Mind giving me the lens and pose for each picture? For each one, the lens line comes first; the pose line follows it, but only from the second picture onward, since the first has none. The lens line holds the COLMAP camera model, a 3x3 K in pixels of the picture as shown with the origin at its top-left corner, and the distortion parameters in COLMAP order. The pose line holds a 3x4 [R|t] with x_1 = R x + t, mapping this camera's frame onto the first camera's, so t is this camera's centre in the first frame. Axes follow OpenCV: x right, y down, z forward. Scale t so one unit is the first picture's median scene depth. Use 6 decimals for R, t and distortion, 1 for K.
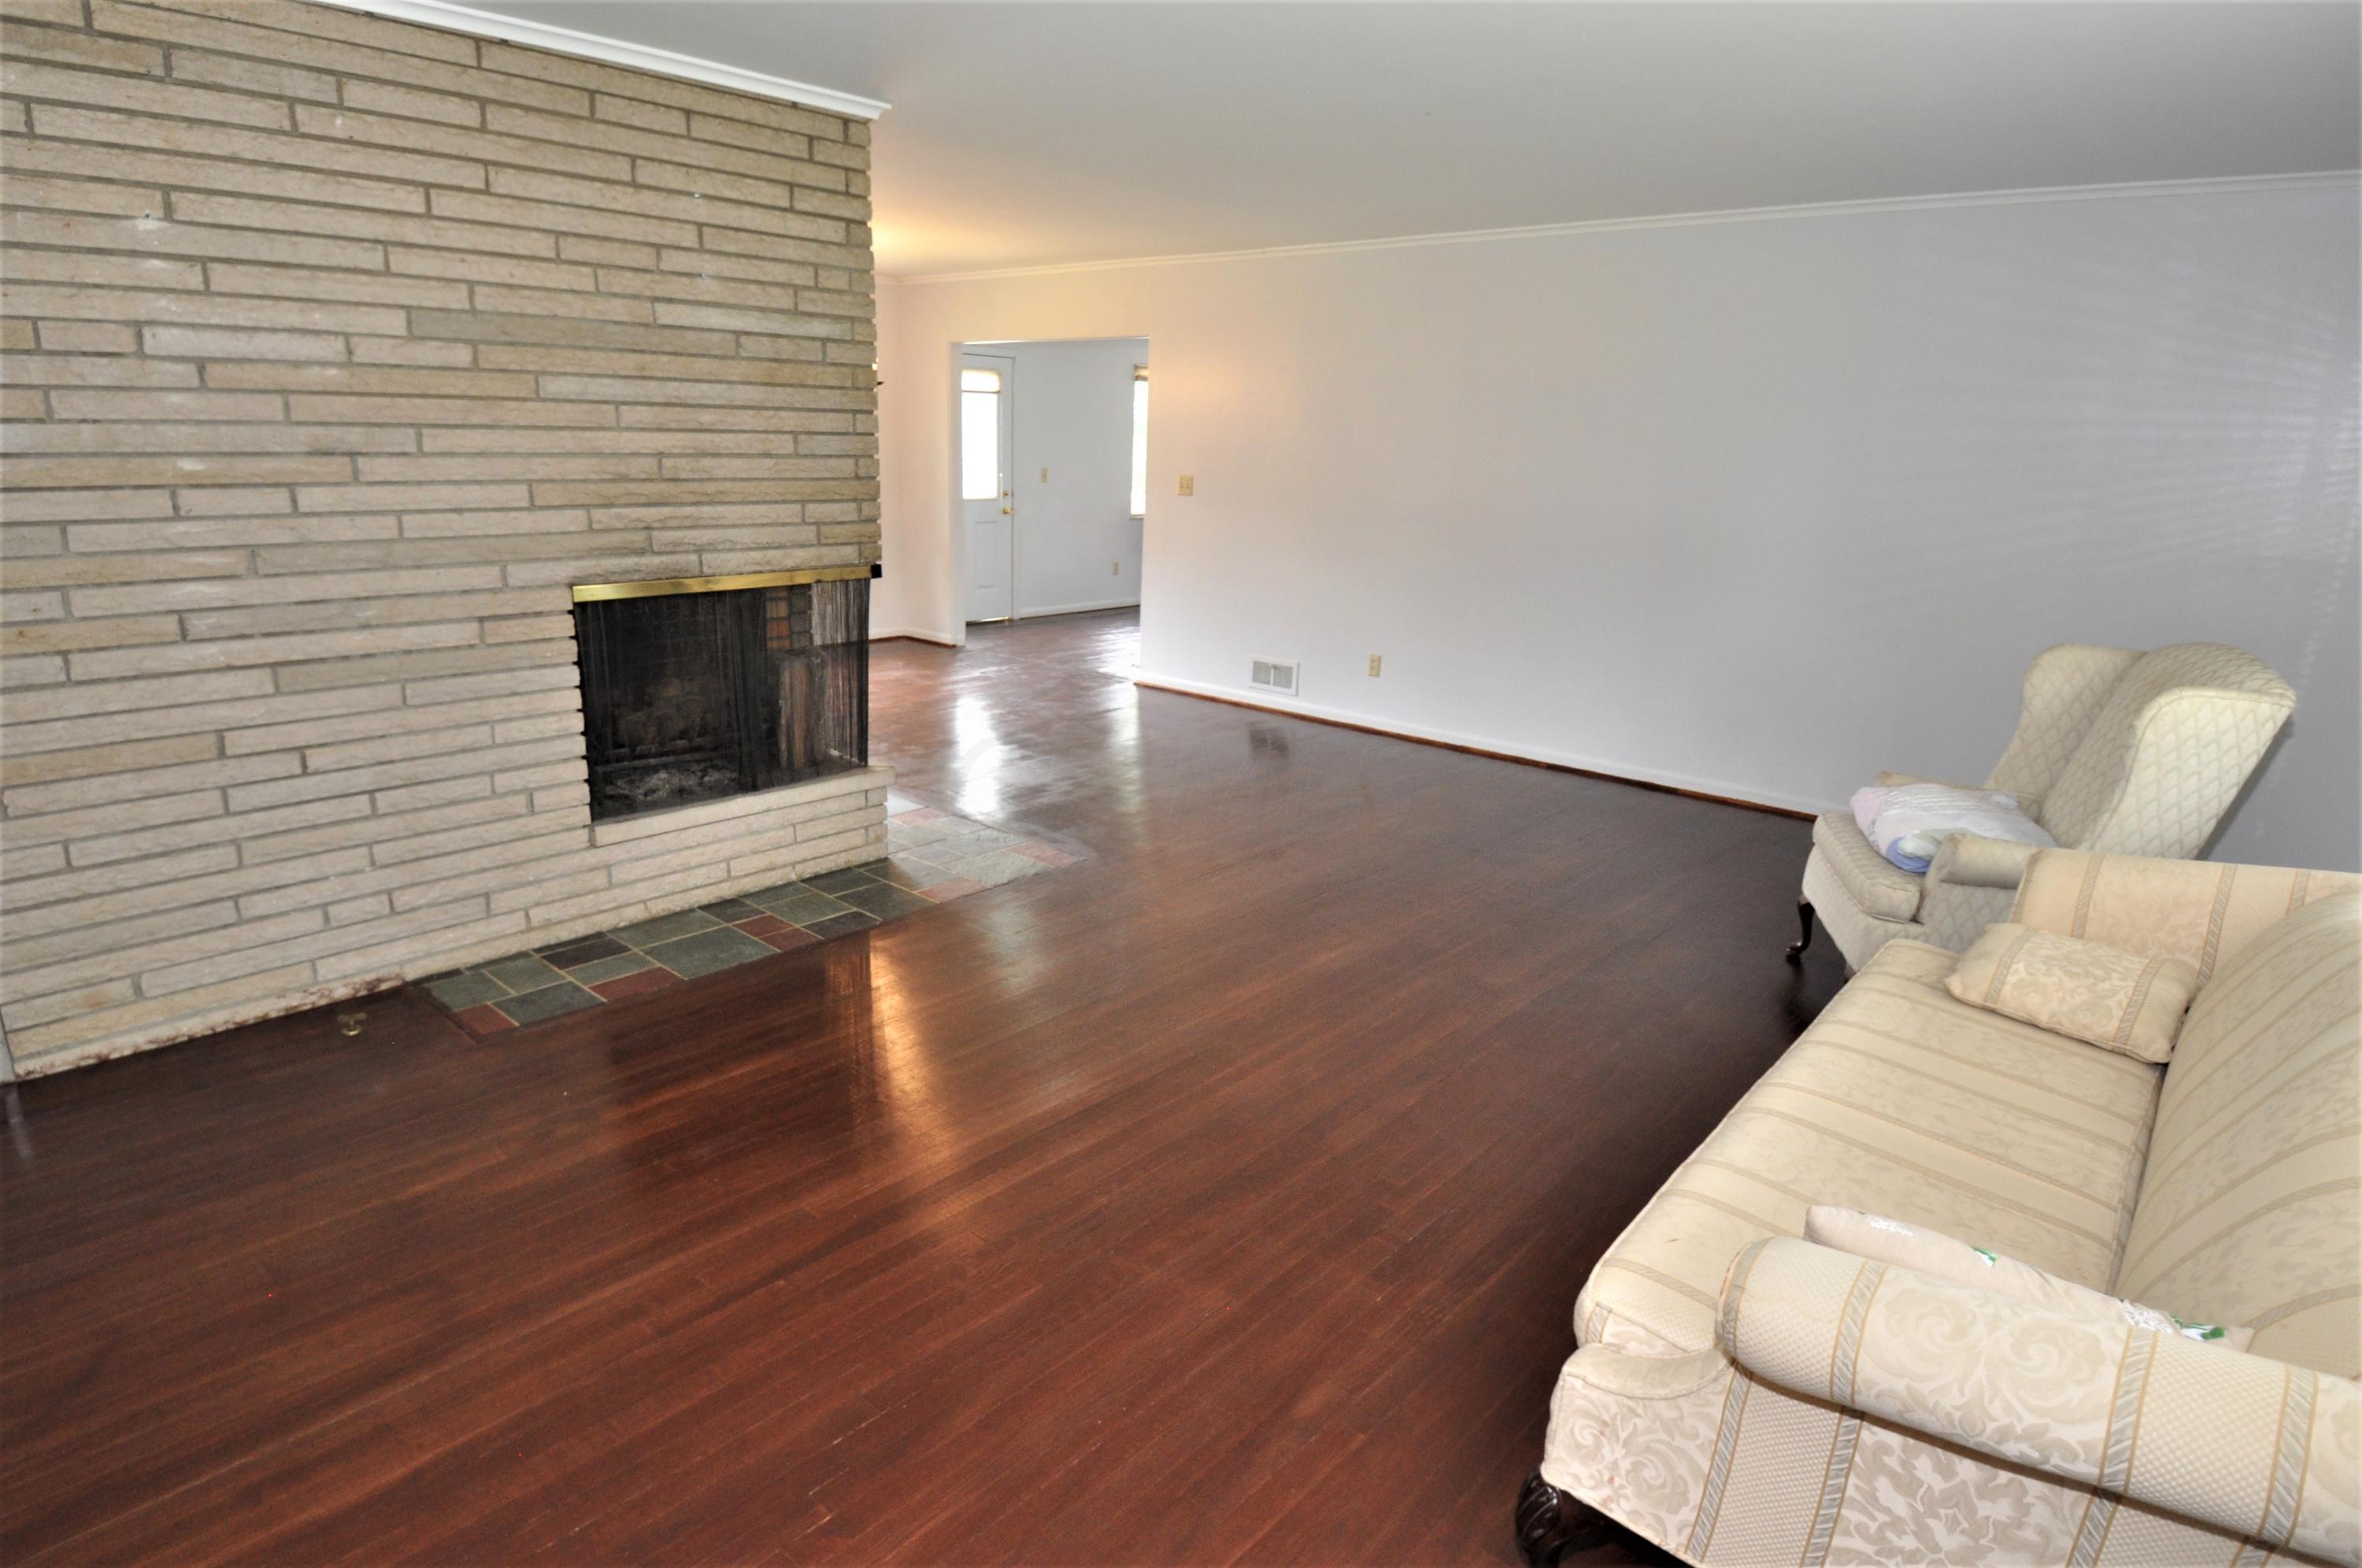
lens RADIAL K [[1302.2, 0, 1168.2], [0, 1302.2, 809.6], [0, 0, 1]] dist [-0.022716, -0.008390]
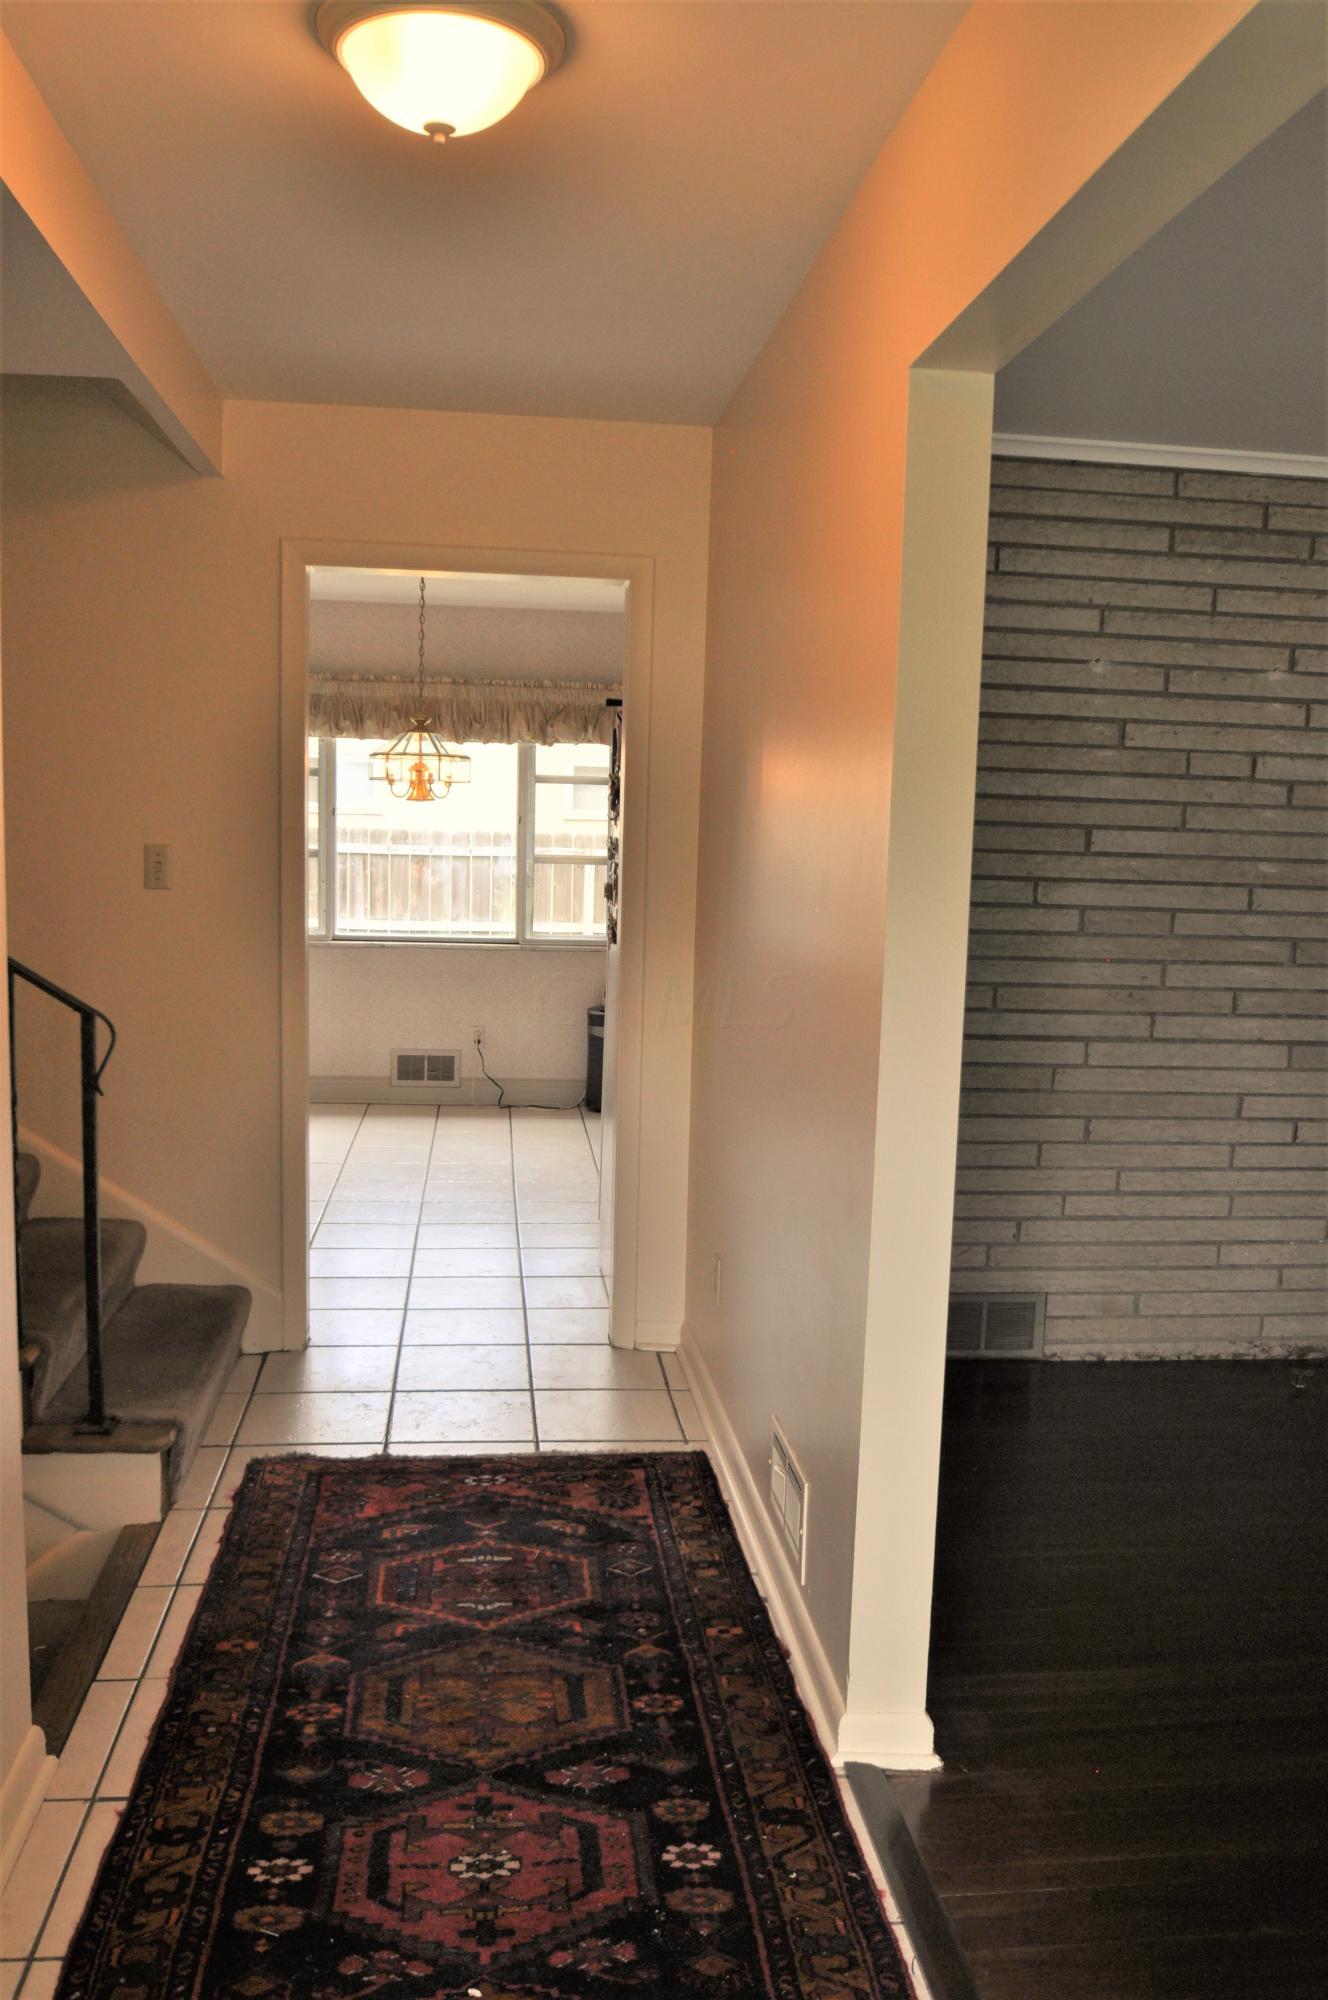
lens RADIAL K [[1531.1, 0, 659.1], [0, 1531.1, 992.1], [0, 0, 1]] dist [-0.052455, -0.001262]
pose [[0.740387, 0.065954, -0.668938, -0.220029], [-0.194179, 0.973732, -0.118915, 0.108794], [0.643523, 0.217937, 0.733745, -0.338940]]
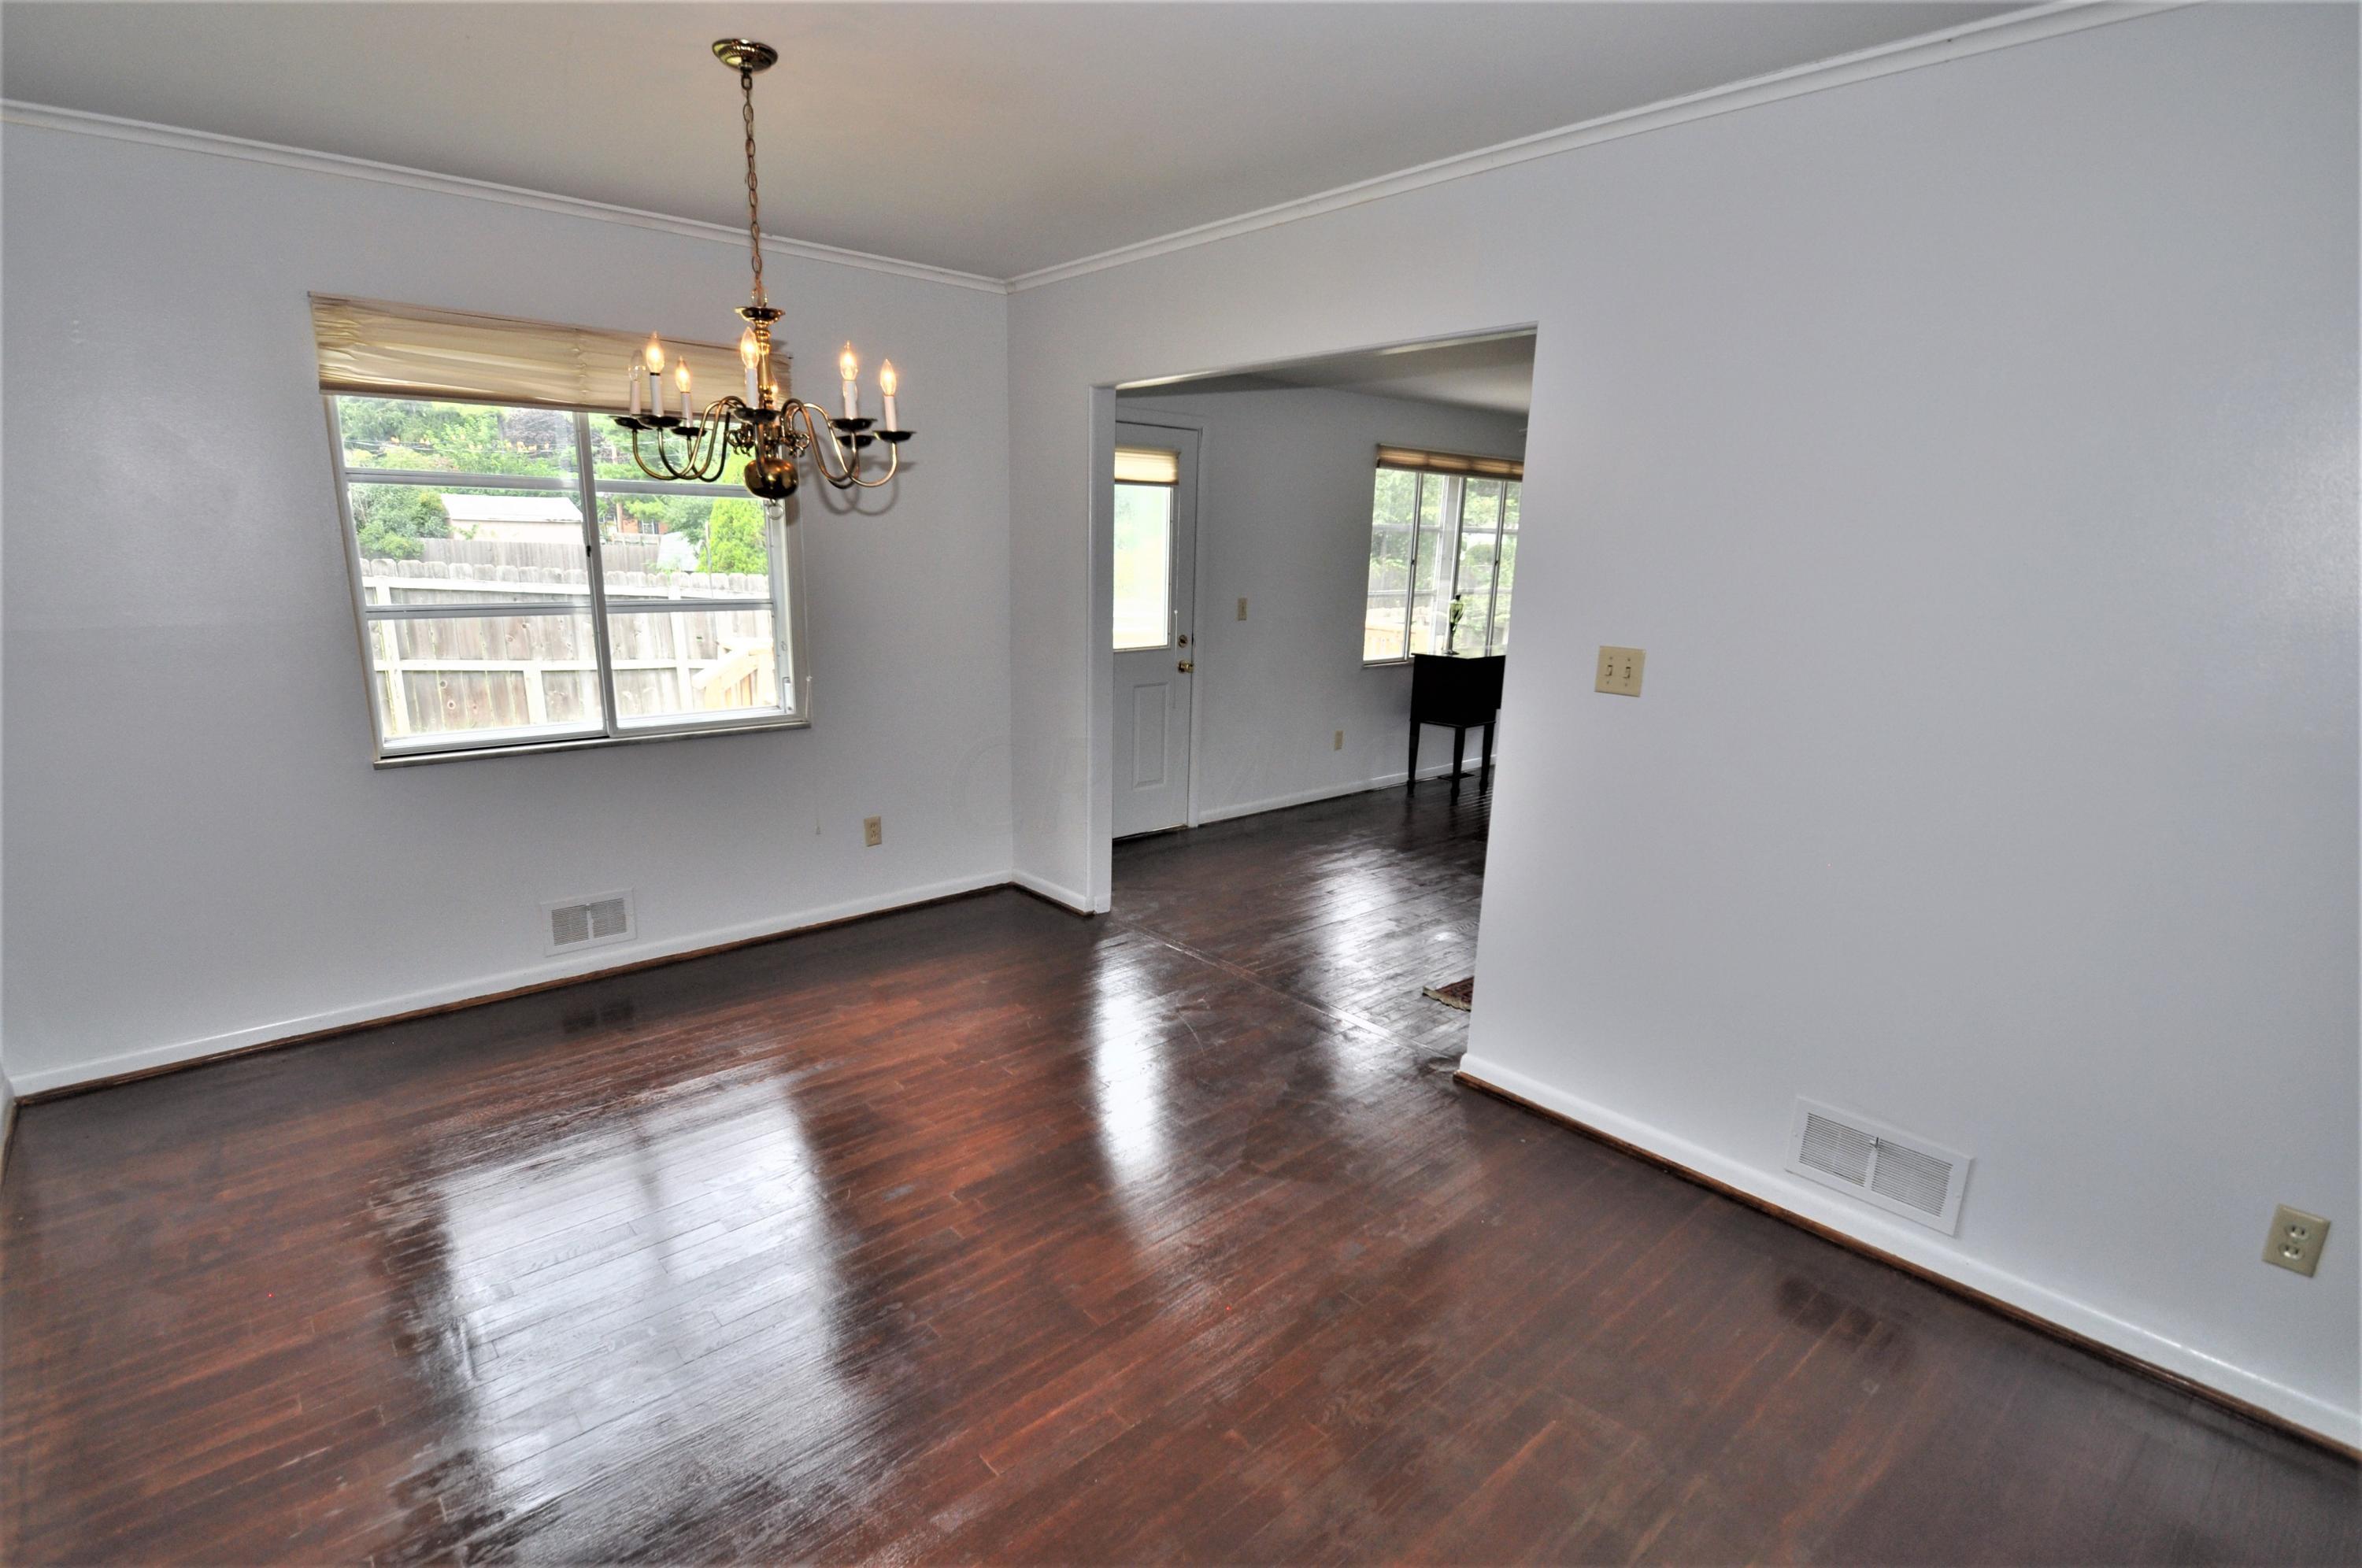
lens RADIAL K [[1113.8, 0, 1148.3], [0, 1113.8, 789.2], [0, 0, 1]] dist [-0.013143, 0.000164]
pose [[0.989589, 0.011767, -0.143441, -0.202767], [-0.021068, 0.997760, -0.063493, -0.445423], [0.142373, 0.065854, 0.987620, 1.514824]]
